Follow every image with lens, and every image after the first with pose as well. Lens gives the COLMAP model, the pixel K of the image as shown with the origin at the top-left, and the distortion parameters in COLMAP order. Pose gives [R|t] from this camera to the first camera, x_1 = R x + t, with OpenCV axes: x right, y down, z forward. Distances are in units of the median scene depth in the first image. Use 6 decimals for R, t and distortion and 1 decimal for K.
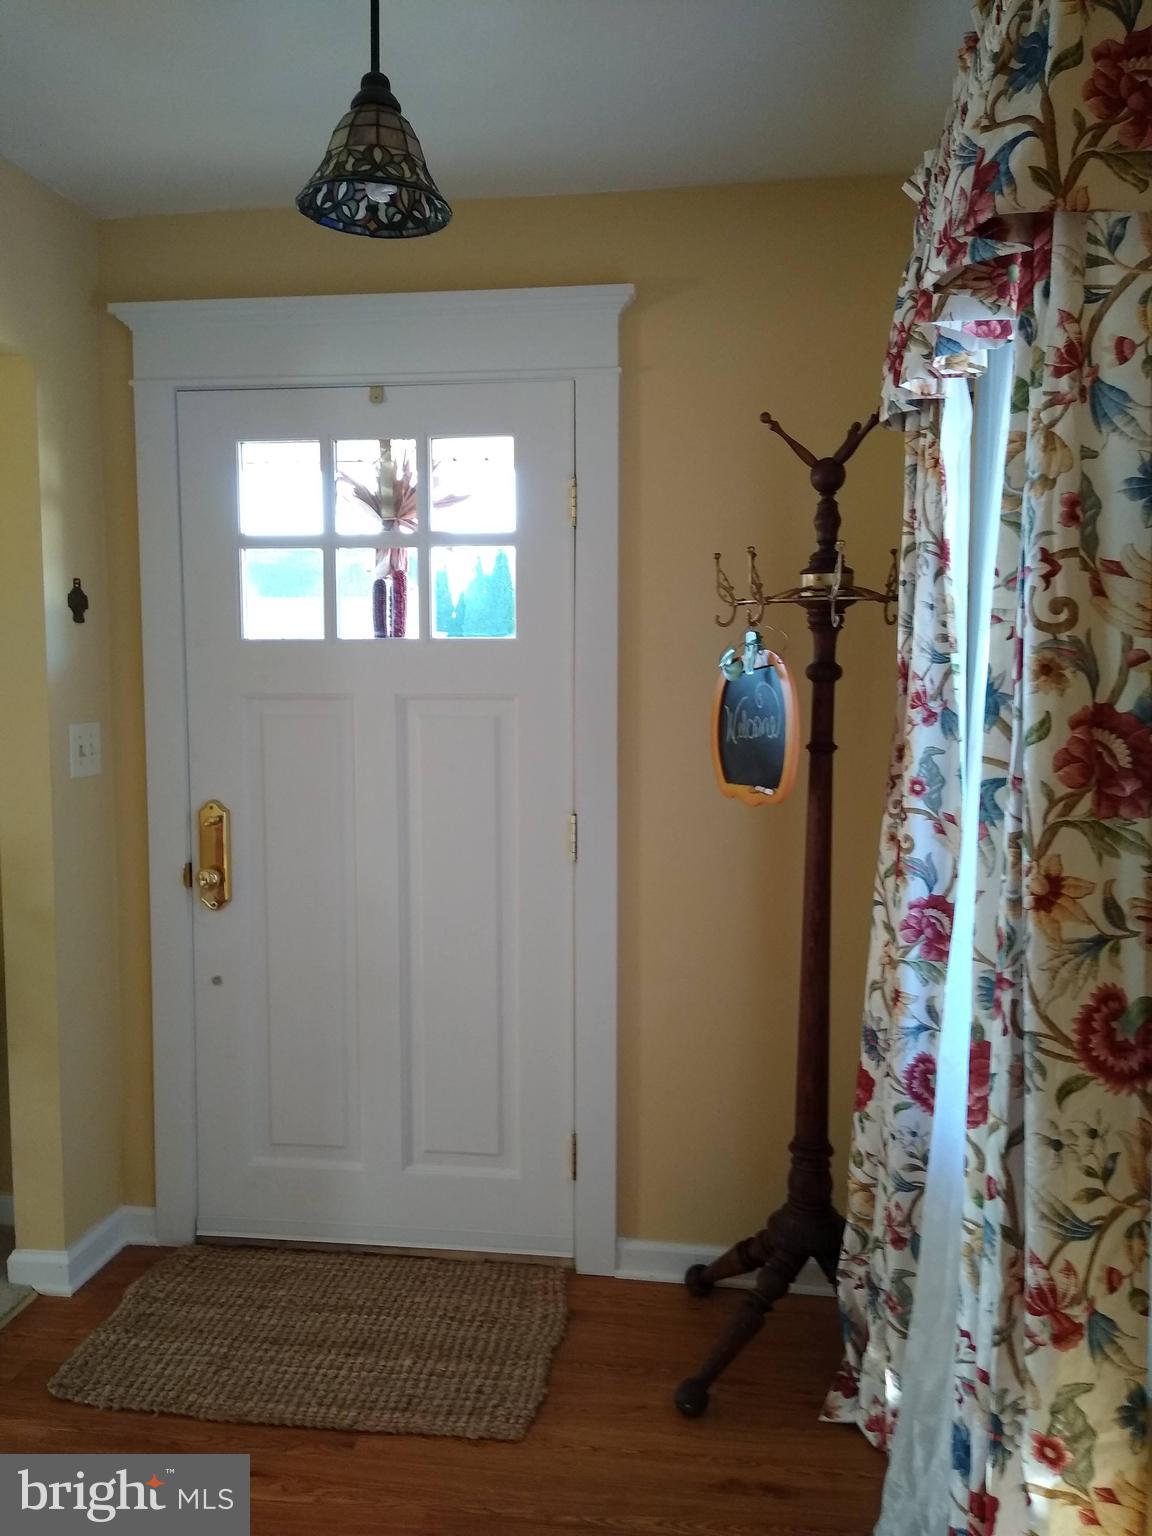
lens RADIAL K [[1184.6, 0, 575.8], [0, 1184.6, 768.8], [0, 0, 1]] dist [0.080494, -0.120418]
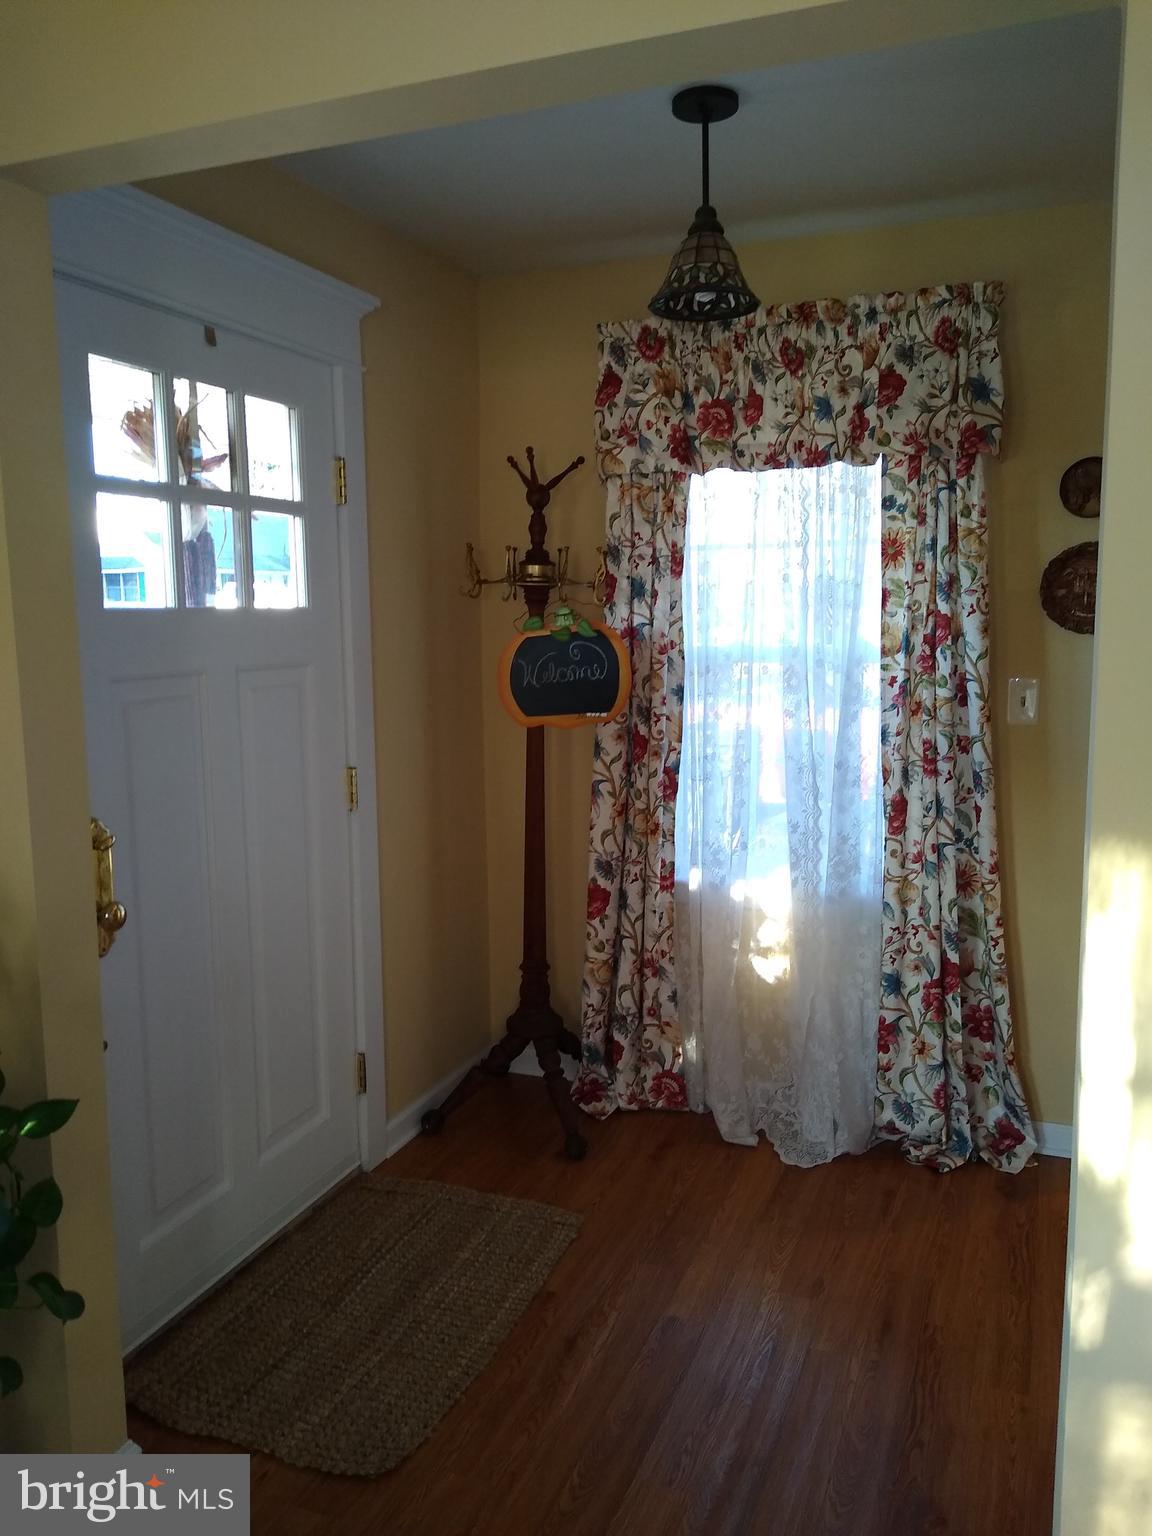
lens RADIAL K [[1184.6, 0, 570.8], [0, 1184.6, 759.5], [0, 0, 1]] dist [0.080494, -0.120418]
pose [[0.241302, -0.126326, 0.962193, -1.008660], [0.084280, 0.990473, 0.108903, -0.071423], [-0.966784, 0.054815, 0.249650, 0.525962]]
